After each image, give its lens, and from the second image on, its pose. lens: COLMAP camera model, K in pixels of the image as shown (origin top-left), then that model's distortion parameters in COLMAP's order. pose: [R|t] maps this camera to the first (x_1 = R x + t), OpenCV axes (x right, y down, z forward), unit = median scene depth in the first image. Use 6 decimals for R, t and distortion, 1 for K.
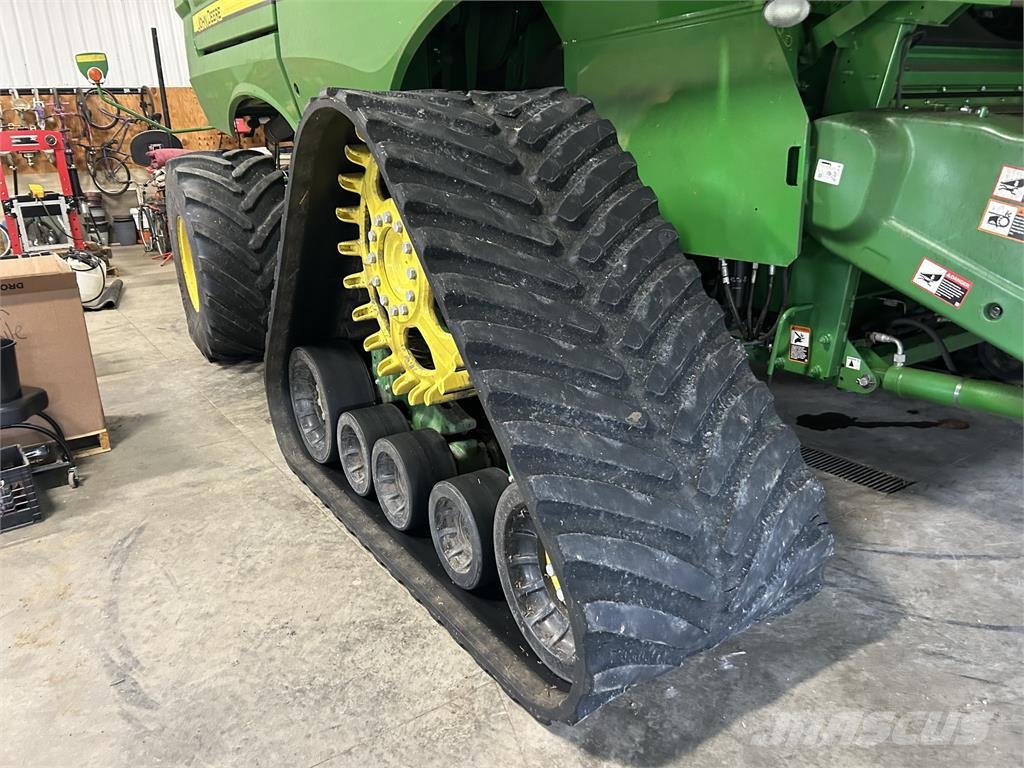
lens RADIAL K [[772.0, 0, 498.9], [0, 772.0, 390.6], [0, 0, 1]] dist [0.068859, -0.079264]
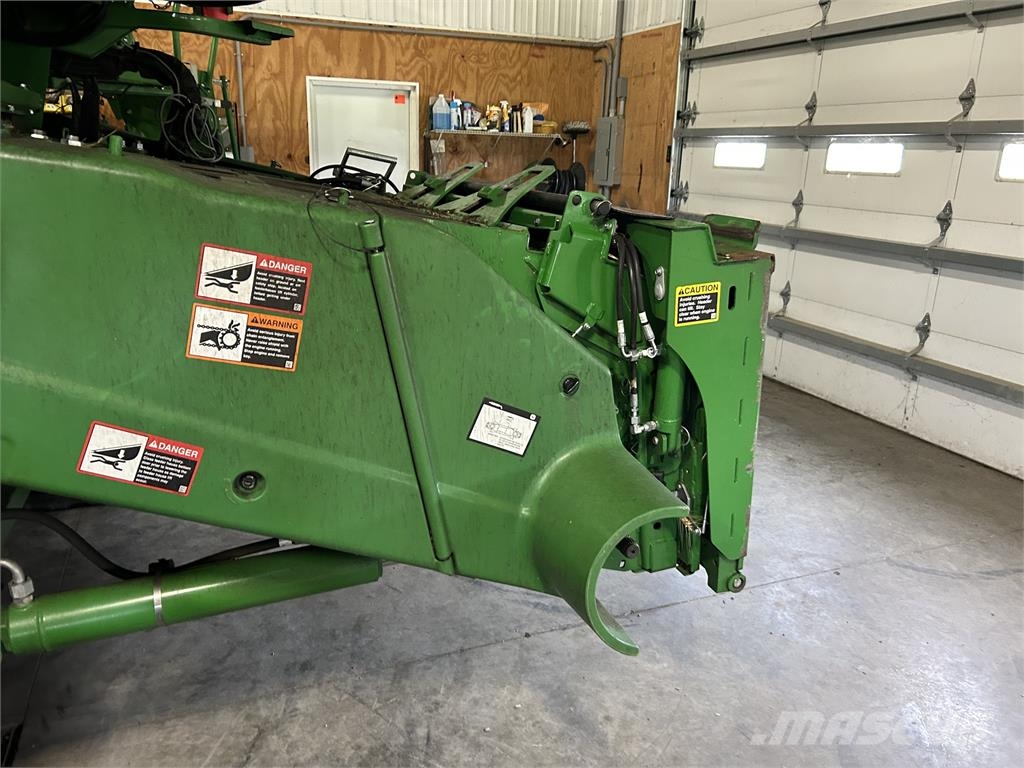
lens RADIAL K [[775.2, 0, 507.9], [0, 775.2, 378.2], [0, 0, 1]] dist [0.012635, 0.002132]
pose [[0.202901, -0.224381, 0.953144, 0.110536], [0.266269, 0.949356, 0.166807, -0.189440], [-0.942301, 0.219948, 0.252371, 0.552382]]
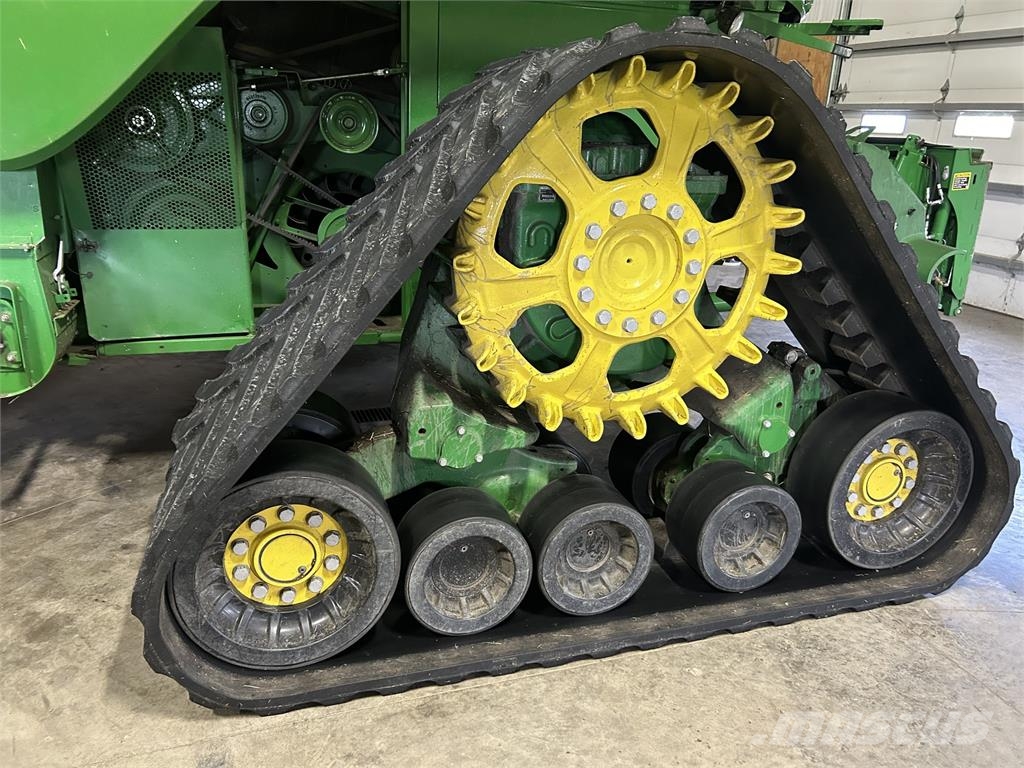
lens RADIAL K [[772.0, 0, 498.9], [0, 772.0, 390.6], [0, 0, 1]] dist [0.068859, -0.079264]
pose [[0.257398, -0.263365, 0.929723, -0.967998], [0.253041, 0.946938, 0.198187, -0.244864], [-0.932586, 0.184245, 0.310382, 0.973727]]
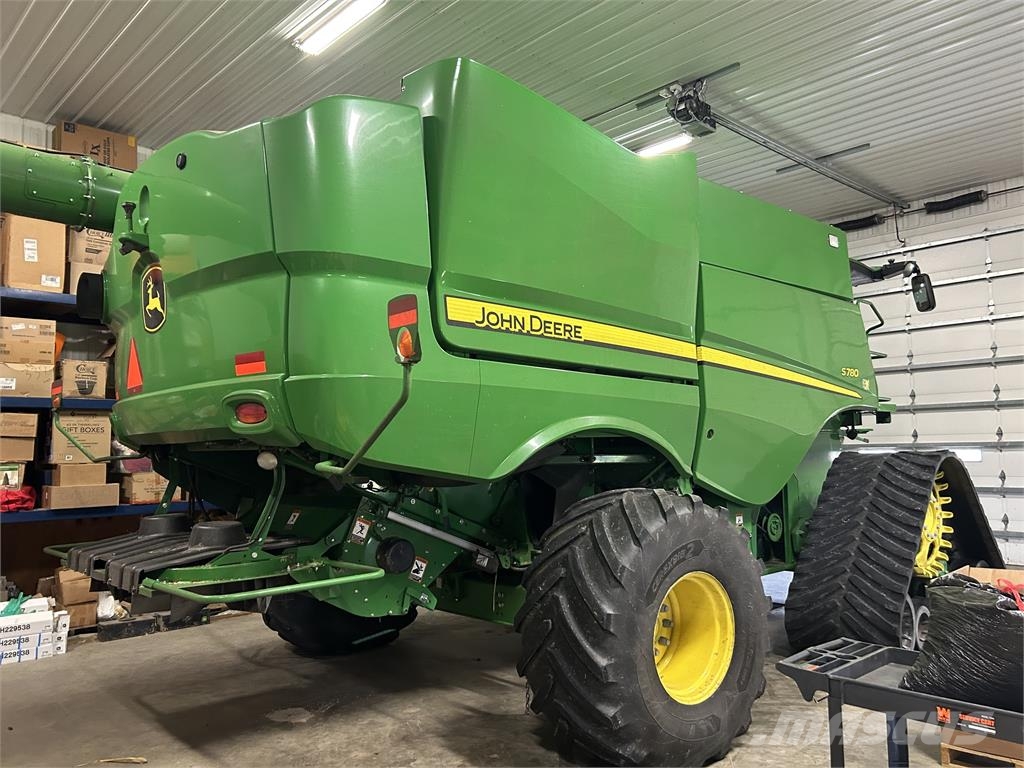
lens RADIAL K [[770.2, 0, 507.2], [0, 770.2, 394.6], [0, 0, 1]] dist [0.059877, -0.053252]
pose [[-0.176513, 0.111854, 0.977922, -2.482389], [0.330931, 0.942430, -0.048062, -0.896802], [-0.926999, 0.315142, -0.203367, 2.761827]]
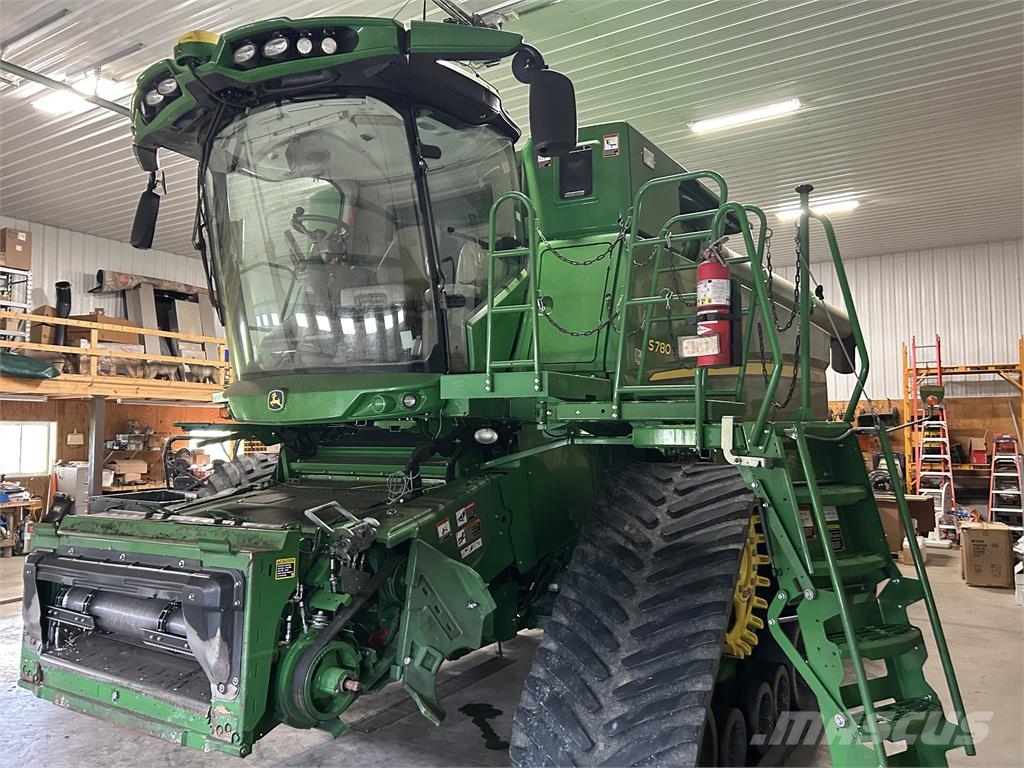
lens RADIAL K [[770.2, 0, 507.2], [0, 770.2, 394.6], [0, 0, 1]] dist [0.059877, -0.053252]
pose [[0.409990, -0.009800, -0.912037, 2.544020], [-0.297505, 0.943816, -0.143880, -0.442331], [0.862206, 0.330325, 0.384039, 0.616032]]
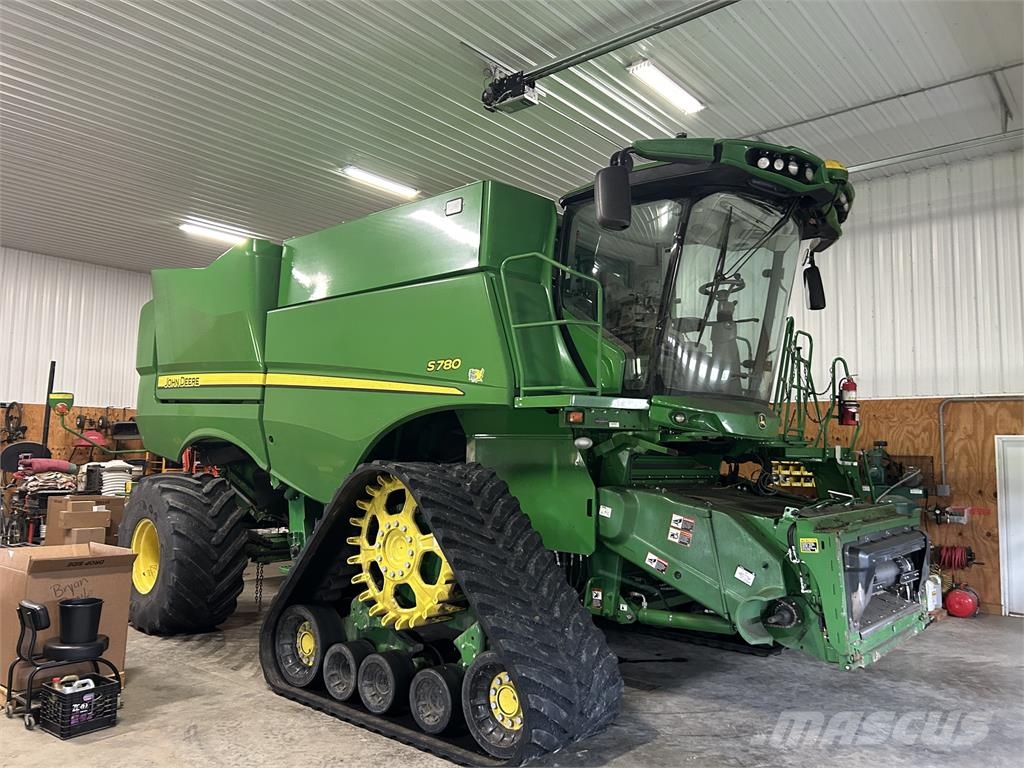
lens RADIAL K [[772.0, 0, 498.9], [0, 772.0, 390.6], [0, 0, 1]] dist [0.068859, -0.079264]
pose [[0.959448, 0.086008, 0.268445, -0.457425], [0.026084, 0.921141, -0.388355, 0.233021], [-0.280677, 0.379609, 0.881543, -0.919821]]
